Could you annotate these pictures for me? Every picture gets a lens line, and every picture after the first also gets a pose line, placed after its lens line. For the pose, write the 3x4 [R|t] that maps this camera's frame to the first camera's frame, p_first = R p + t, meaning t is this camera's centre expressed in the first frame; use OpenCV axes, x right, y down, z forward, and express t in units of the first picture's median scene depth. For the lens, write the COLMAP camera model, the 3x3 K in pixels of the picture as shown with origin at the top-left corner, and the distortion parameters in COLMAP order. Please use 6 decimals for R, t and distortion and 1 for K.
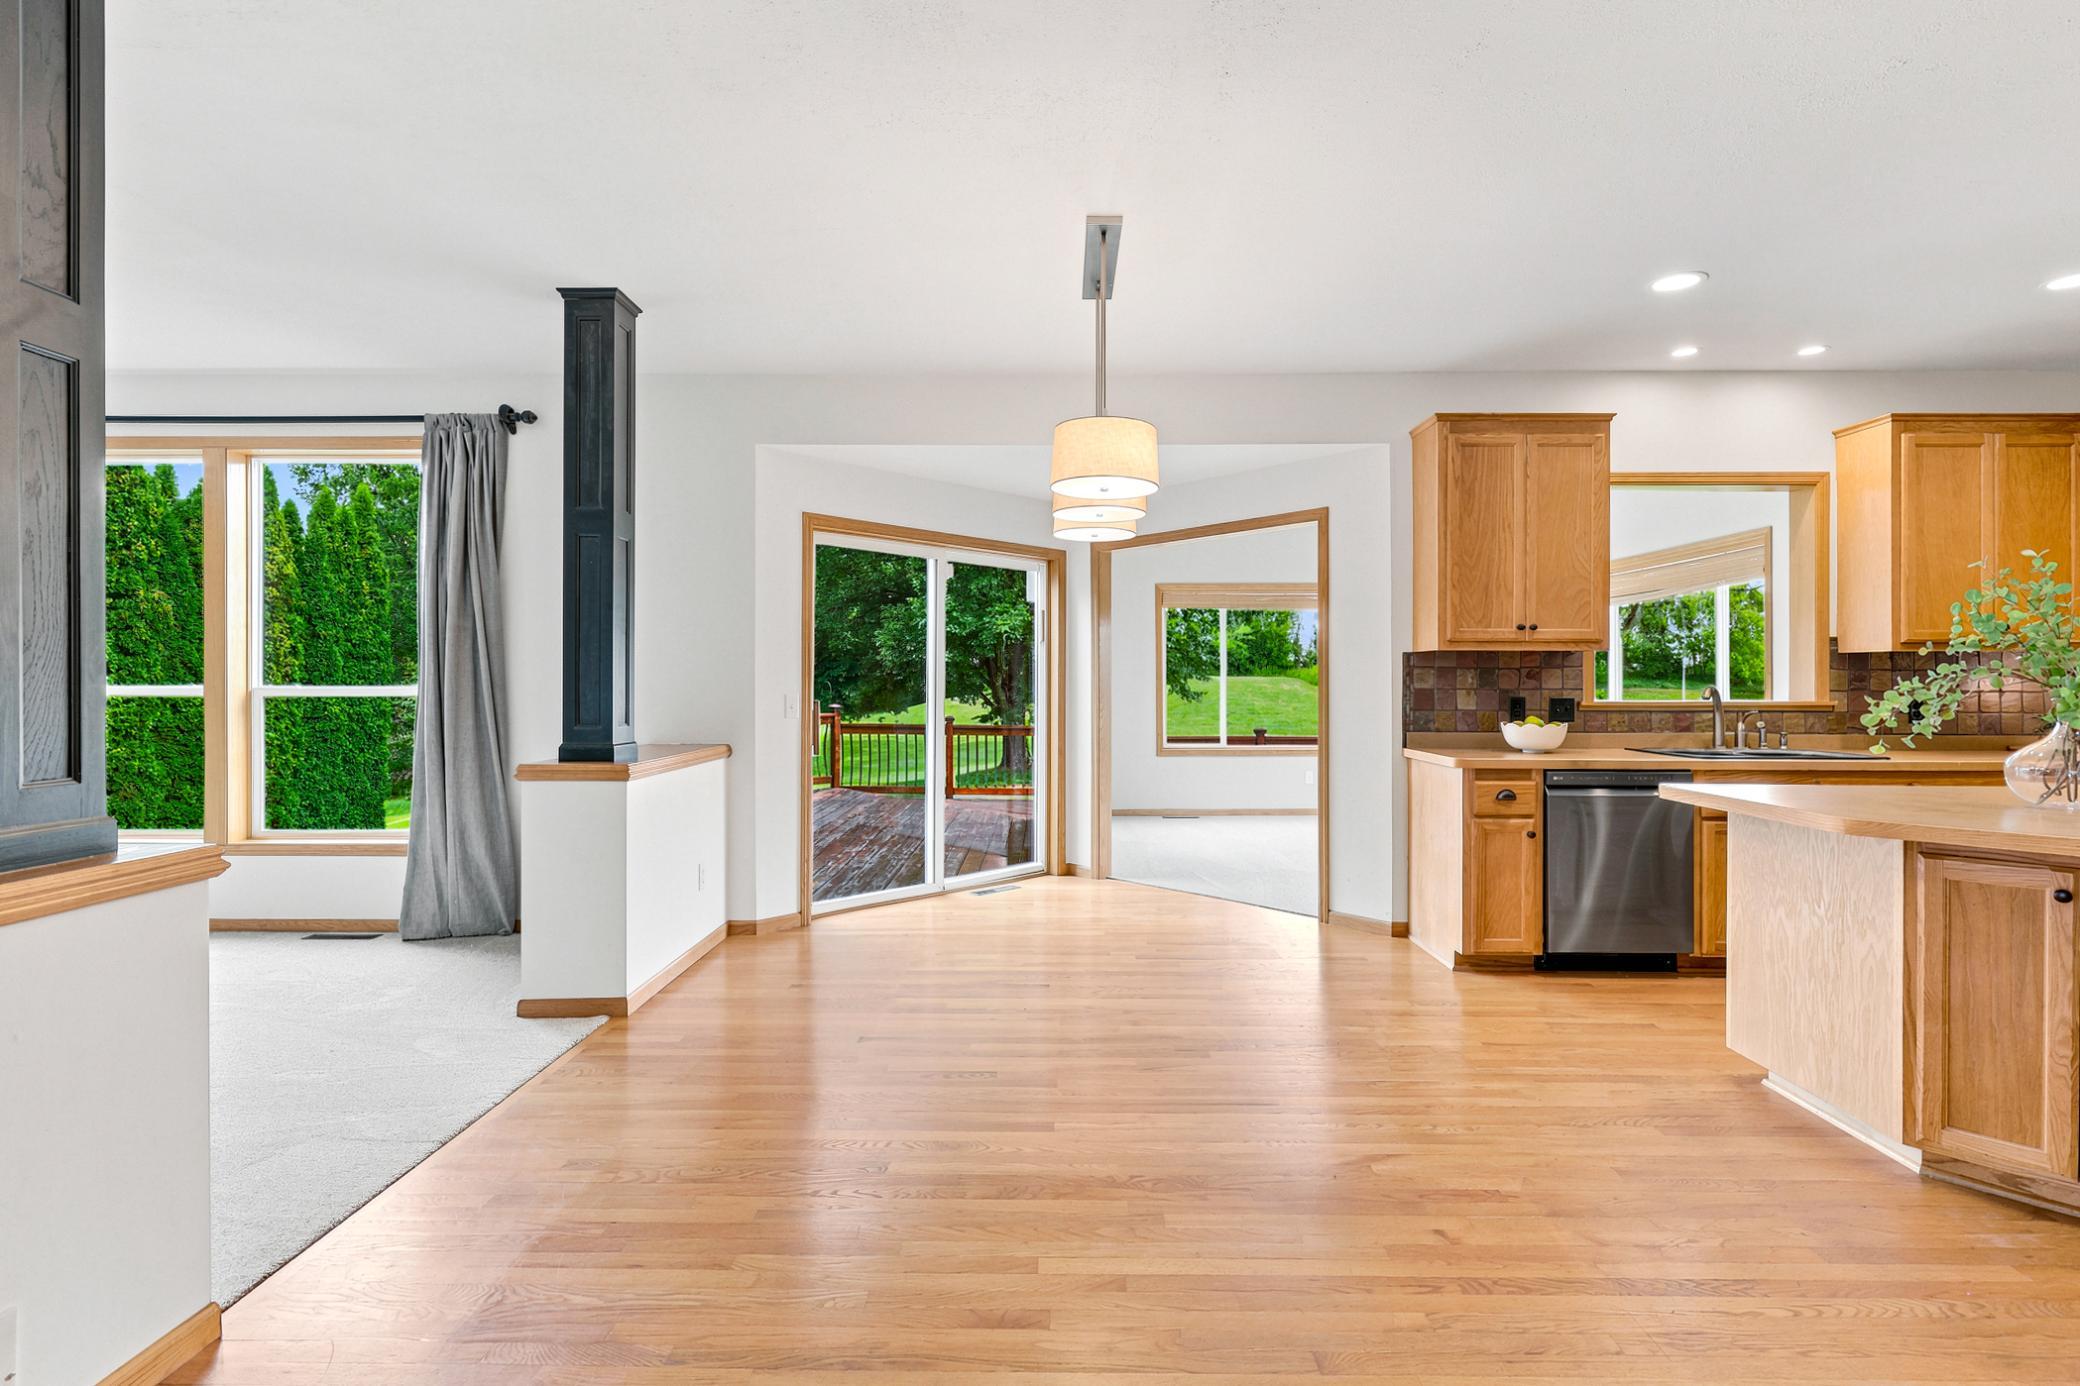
lens RADIAL K [[946.7, 0, 1039.5], [0, 946.7, 681.8], [0, 0, 1]] dist [-0.000330, 0.000149]
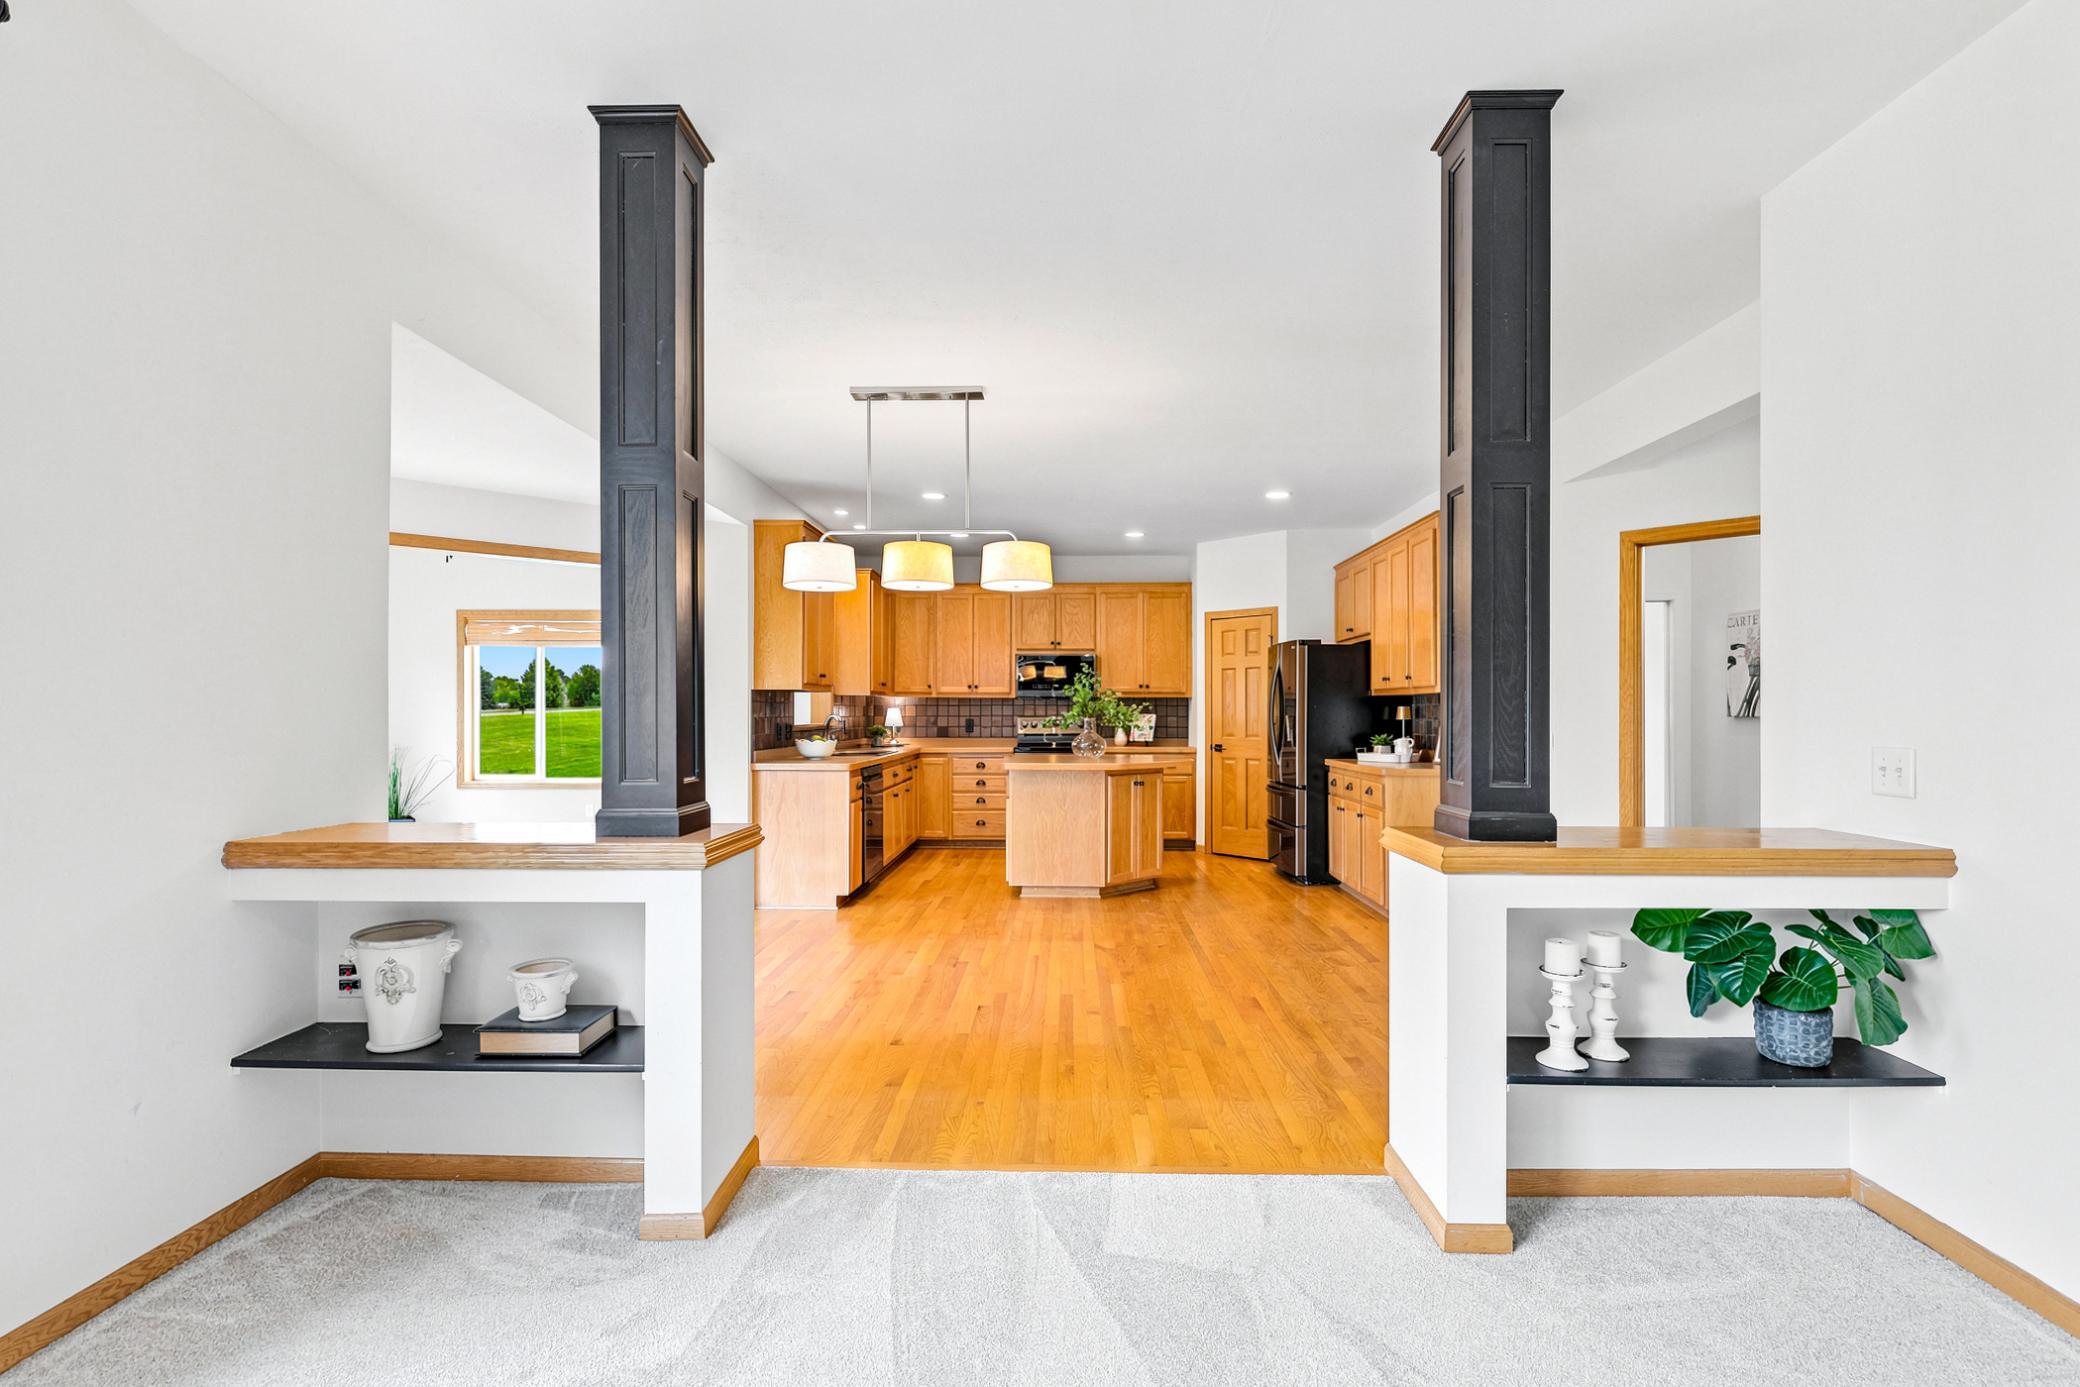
lens RADIAL K [[933.7, 0, 1035.7], [0, 933.7, 710.5], [0, 0, 1]] dist [0.000423, -0.000069]
pose [[0.006663, 0.000626, 0.999978, -0.976692], [-0.000033, 1.000000, -0.000626, -0.000844], [-0.999978, -0.000029, 0.006663, 0.667835]]
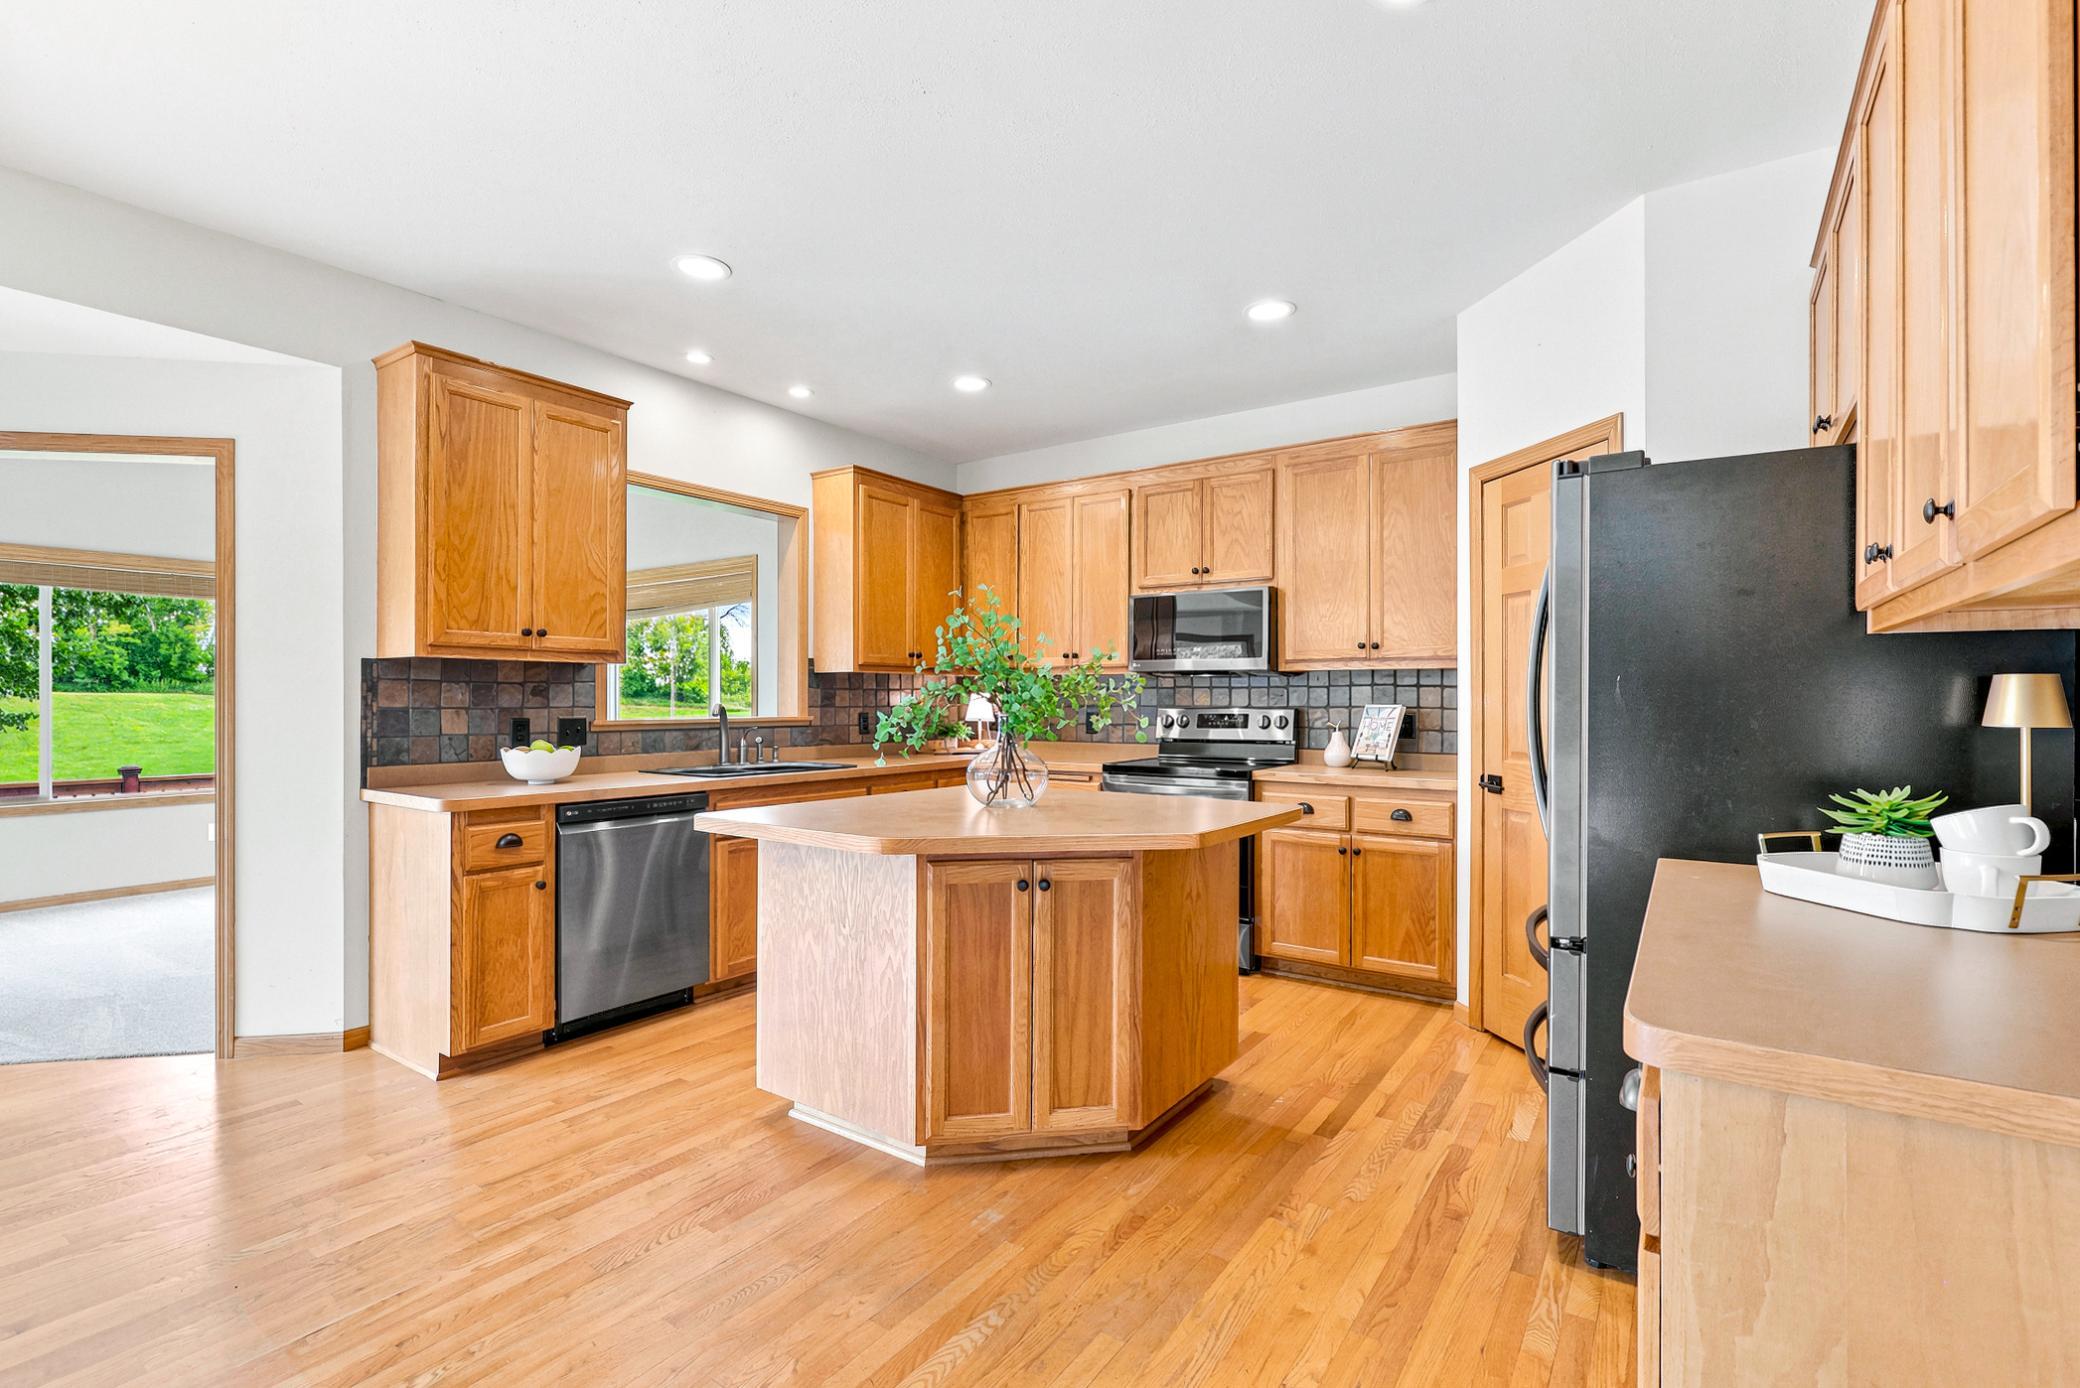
lens RADIAL K [[939.0, 0, 1047.6], [0, 939.0, 696.2], [0, 0, 1]] dist [-0.003408, -0.000286]
pose [[0.545713, 0.002113, 0.837970, 0.072720], [0.001034, 0.999994, -0.003196, 0.000813], [-0.837972, 0.002611, 0.545708, 0.175619]]
